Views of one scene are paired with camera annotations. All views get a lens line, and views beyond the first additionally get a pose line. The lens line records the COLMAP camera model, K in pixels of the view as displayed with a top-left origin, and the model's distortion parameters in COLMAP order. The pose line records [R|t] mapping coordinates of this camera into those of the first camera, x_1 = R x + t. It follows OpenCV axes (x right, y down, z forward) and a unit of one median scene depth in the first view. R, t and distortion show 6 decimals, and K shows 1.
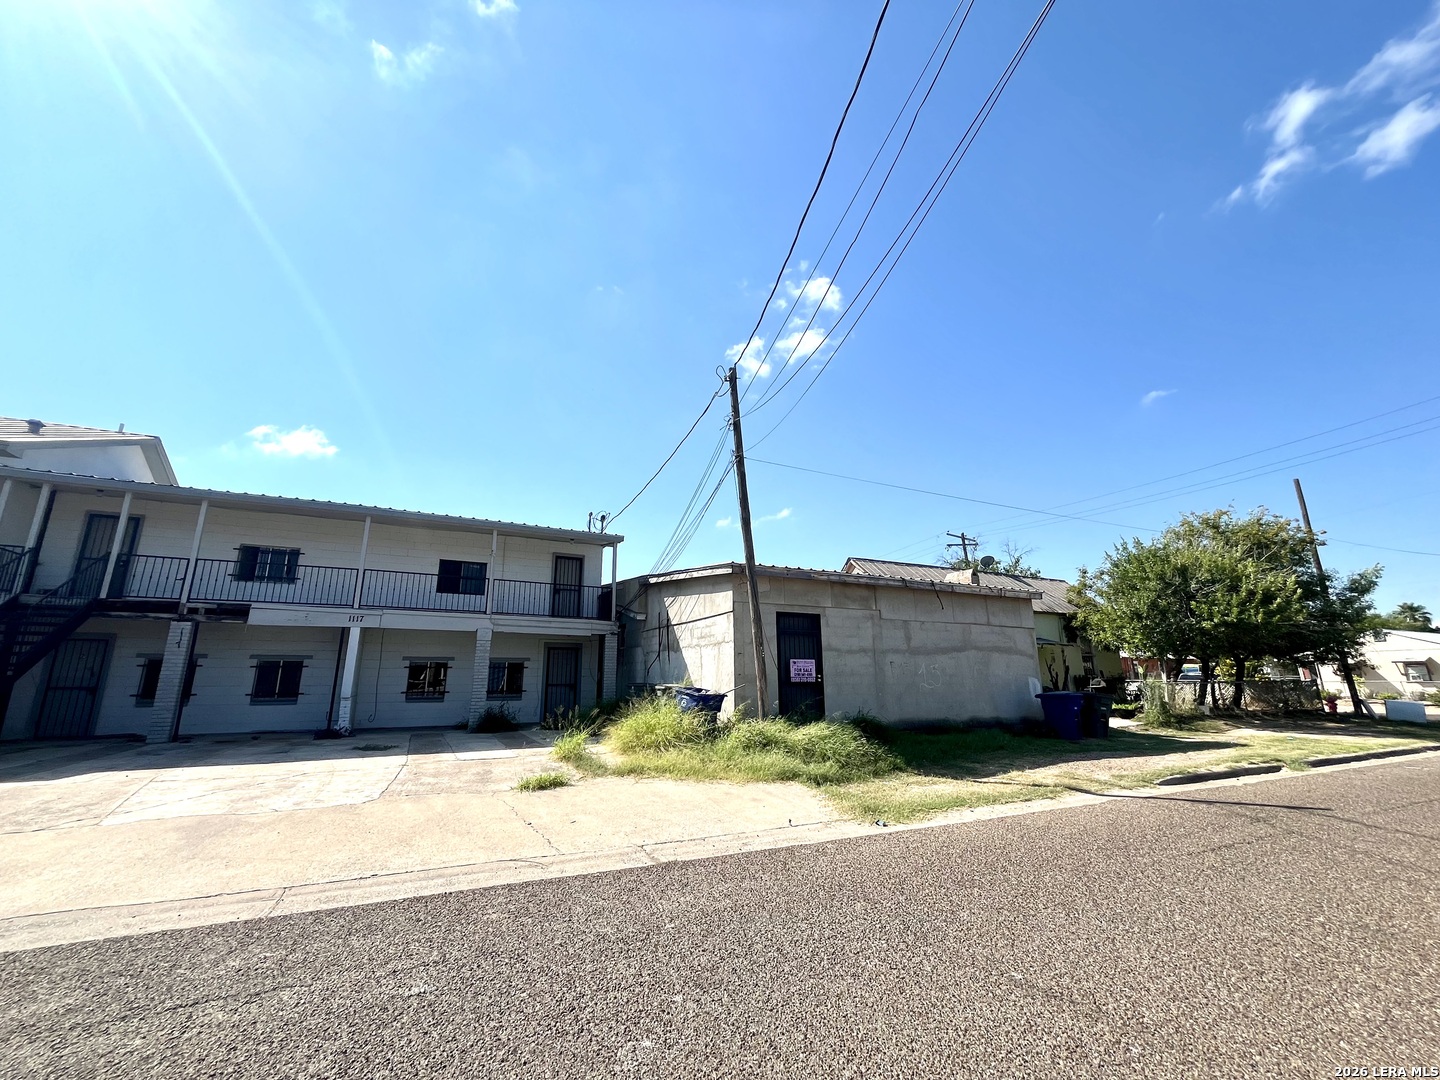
lens RADIAL K [[581.6, 0, 725.4], [0, 581.6, 538.3], [0, 0, 1]] dist [-0.004289, -0.000515]
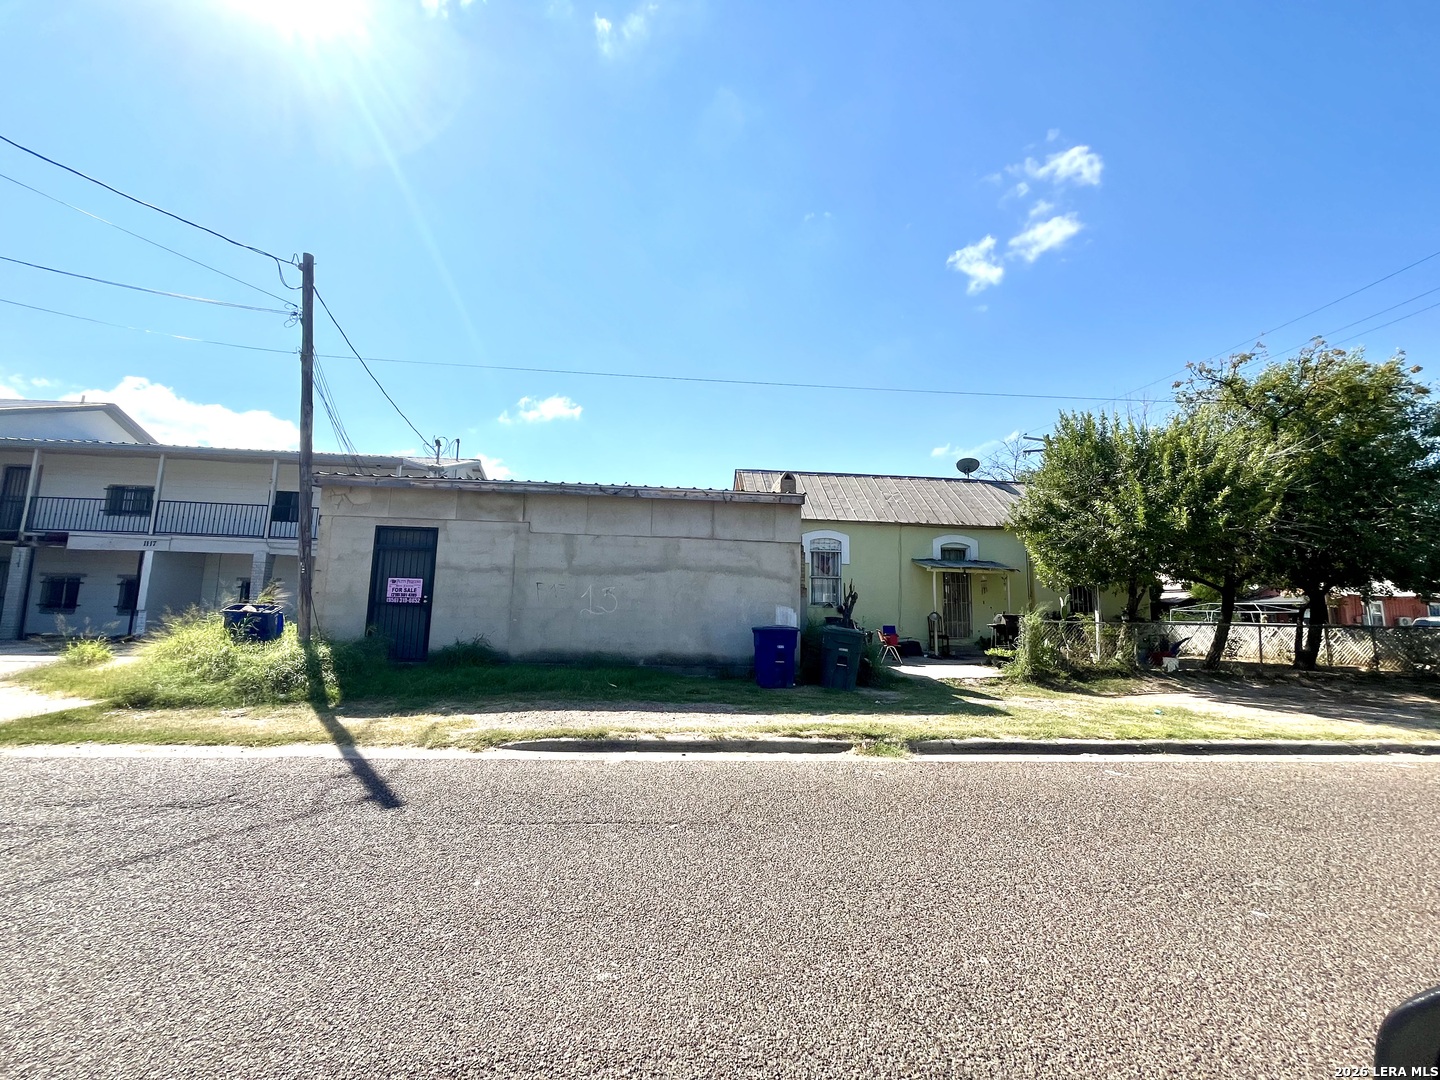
lens RADIAL K [[581.6, 0, 724.6], [0, 581.6, 540.4], [0, 0, 1]] dist [-0.004289, -0.000515]
pose [[0.939363, -0.020072, -0.342335, 0.816892], [0.058801, 0.992928, 0.103130, 0.079960], [0.337844, -0.117006, 0.933901, 0.309478]]
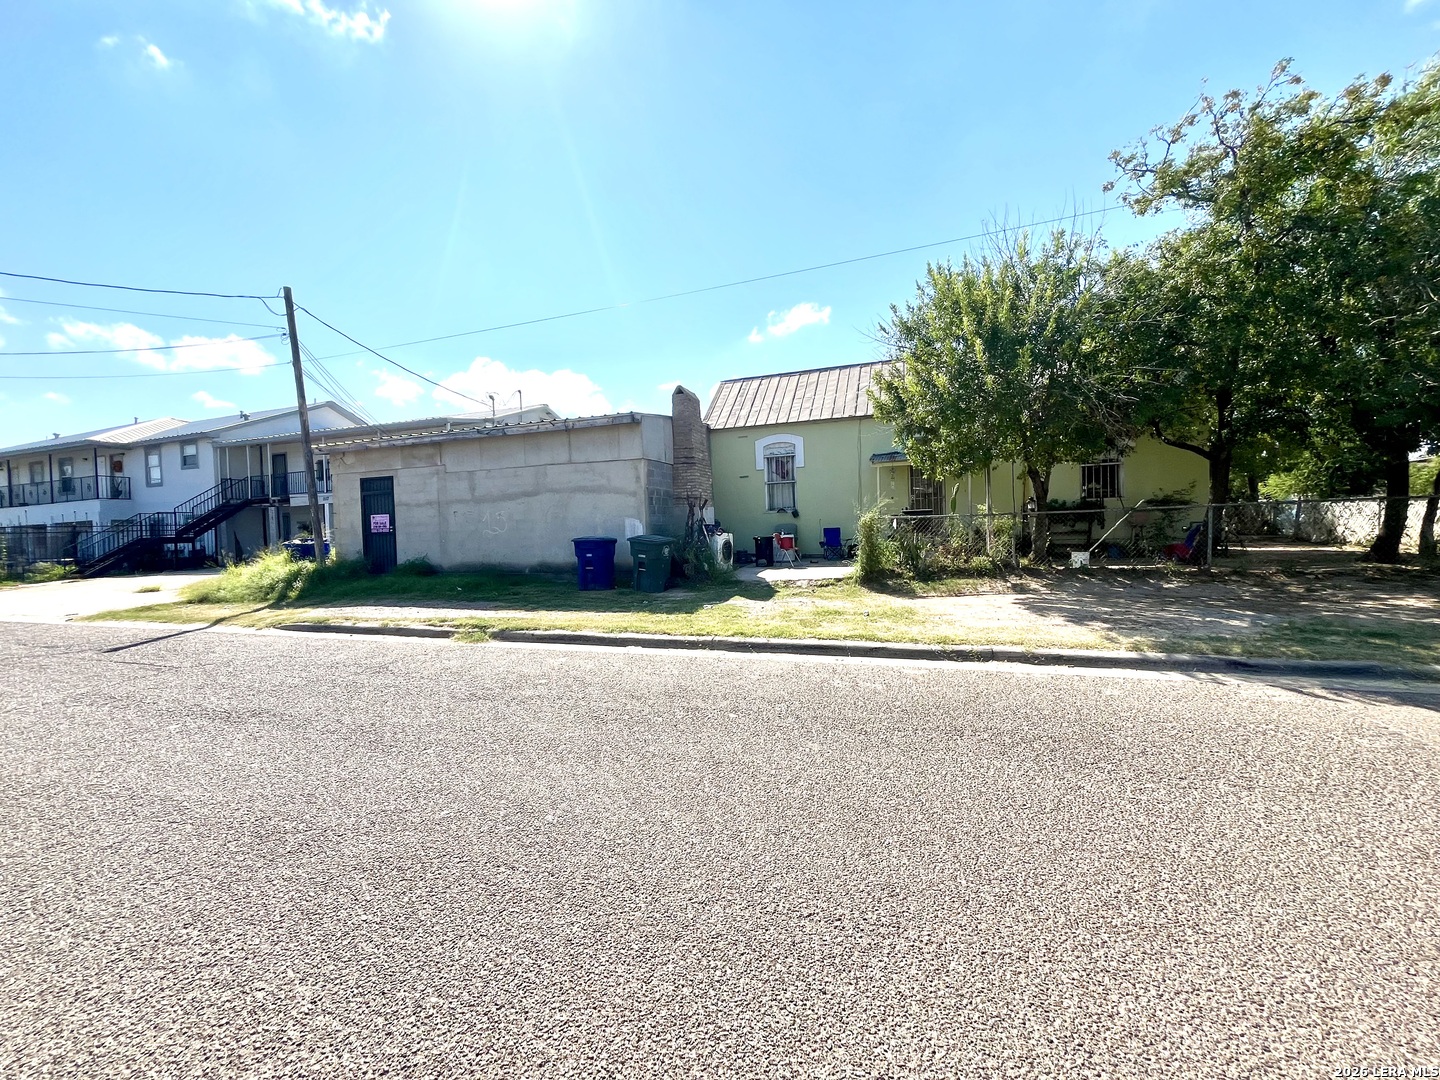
lens RADIAL K [[581.6, 0, 717.7], [0, 581.6, 541.3], [0, 0, 1]] dist [-0.004289, -0.000515]
pose [[0.709880, -0.001691, -0.704321, 1.373315], [0.201412, 0.958724, 0.200700, 0.145318], [0.674910, -0.284332, 0.680920, 0.572391]]
